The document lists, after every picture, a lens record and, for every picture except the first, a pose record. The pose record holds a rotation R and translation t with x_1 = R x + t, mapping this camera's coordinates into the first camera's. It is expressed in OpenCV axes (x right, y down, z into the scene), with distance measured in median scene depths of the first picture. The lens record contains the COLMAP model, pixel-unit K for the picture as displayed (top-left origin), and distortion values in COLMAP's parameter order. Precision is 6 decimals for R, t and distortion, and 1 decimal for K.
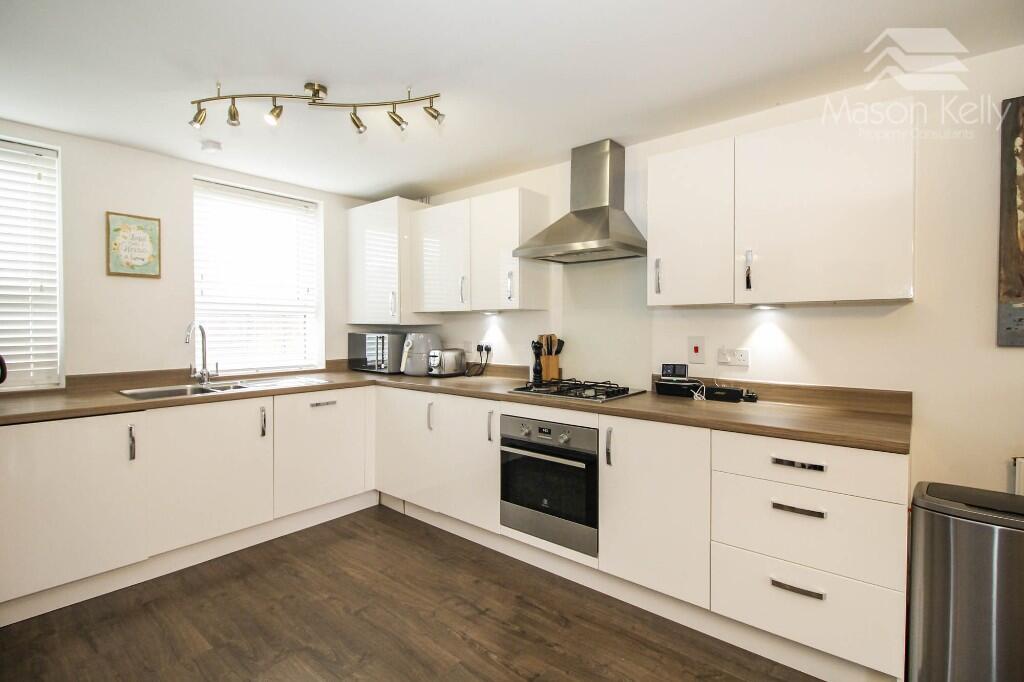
lens RADIAL K [[496.0, 0, 511.8], [0, 496.0, 336.9], [0, 0, 1]] dist [0.002005, -0.000822]
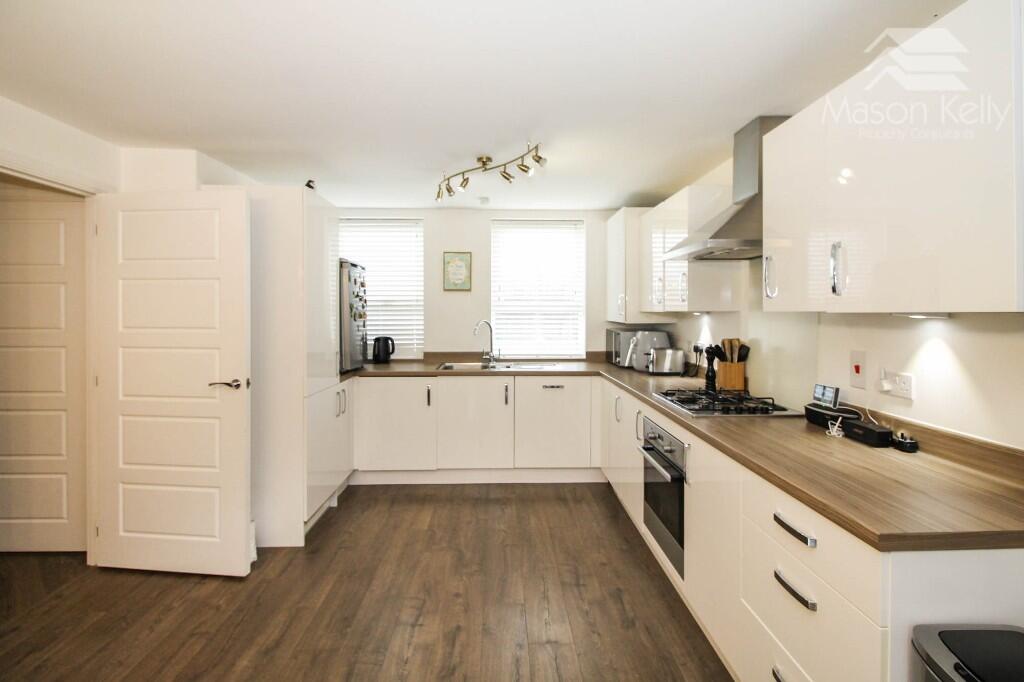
lens RADIAL K [[496.0, 0, 502.9], [0, 496.0, 315.4], [0, 0, 1]] dist [0.002005, -0.000822]
pose [[0.651768, 0.006167, -0.758394, 0.527476], [-0.017690, 0.999818, -0.007073, -0.036559], [0.758212, 0.018026, 0.651758, 0.094561]]
